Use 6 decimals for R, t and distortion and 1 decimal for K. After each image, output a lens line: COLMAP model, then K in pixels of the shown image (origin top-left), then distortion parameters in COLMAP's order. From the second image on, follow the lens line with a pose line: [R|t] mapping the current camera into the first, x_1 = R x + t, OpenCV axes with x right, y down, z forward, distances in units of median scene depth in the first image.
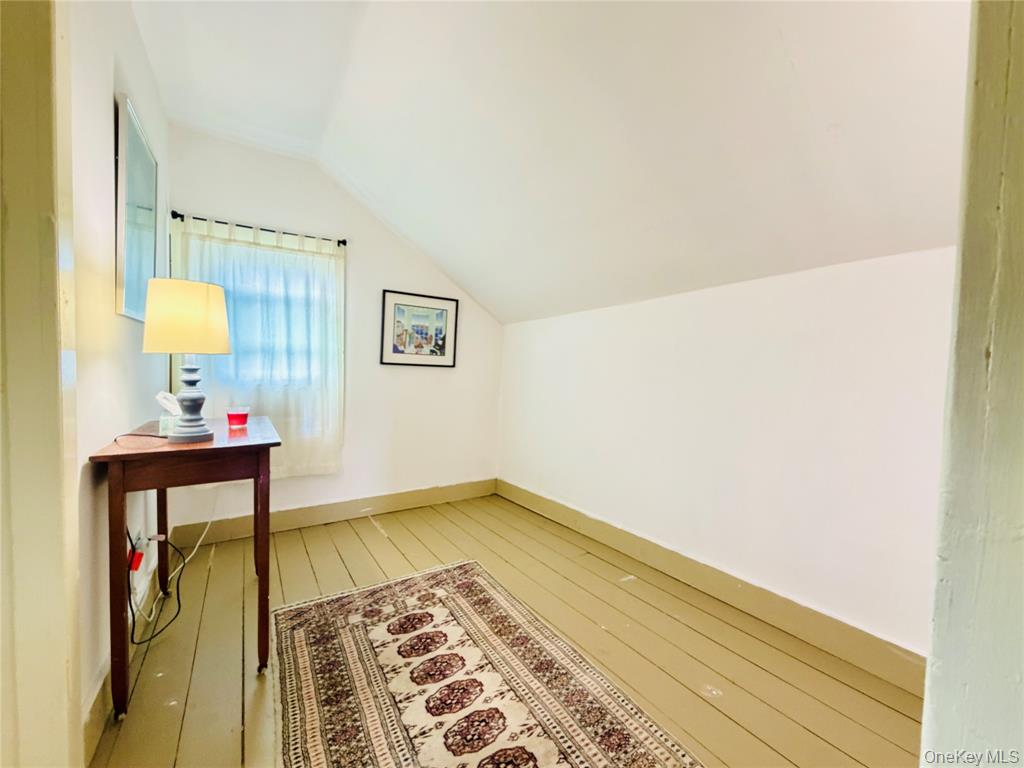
lens RADIAL K [[407.8, 0, 513.8], [0, 407.8, 382.1], [0, 0, 1]] dist [0.000180, 0.000397]
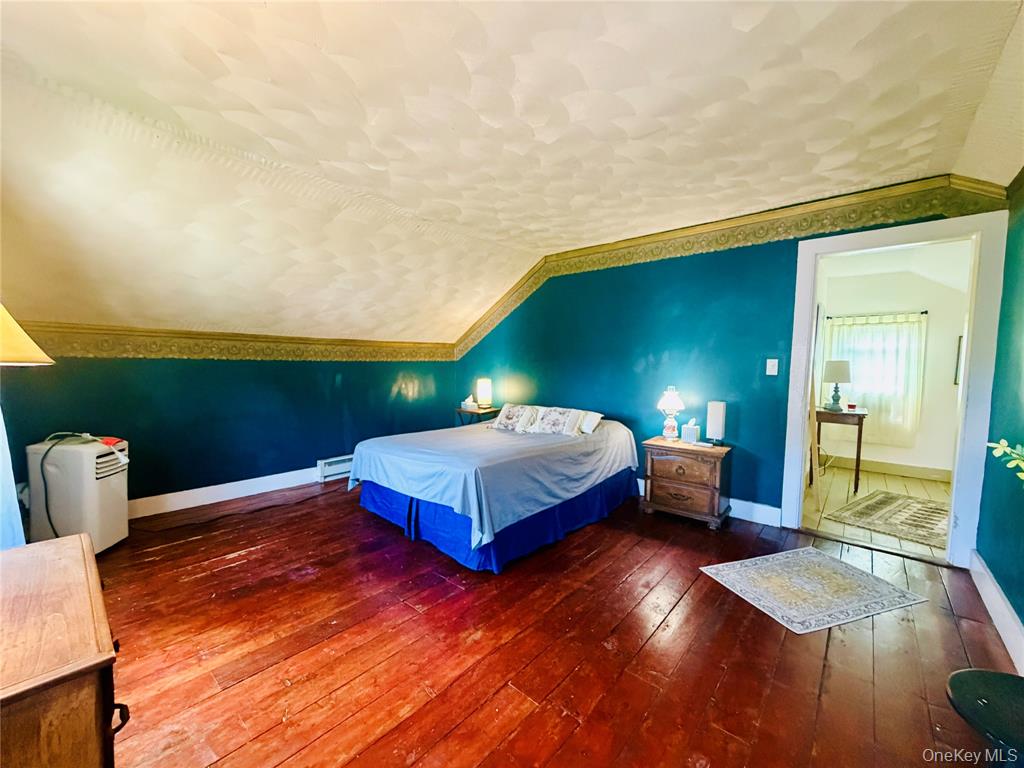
lens RADIAL K [[407.8, 0, 511.7], [0, 407.8, 388.2], [0, 0, 1]] dist [0.000180, 0.000397]
pose [[0.274829, 0.024453, -0.961182, 0.868447], [-0.050592, 0.998659, 0.010940, 0.046094], [0.960161, 0.045622, 0.275698, -1.281384]]
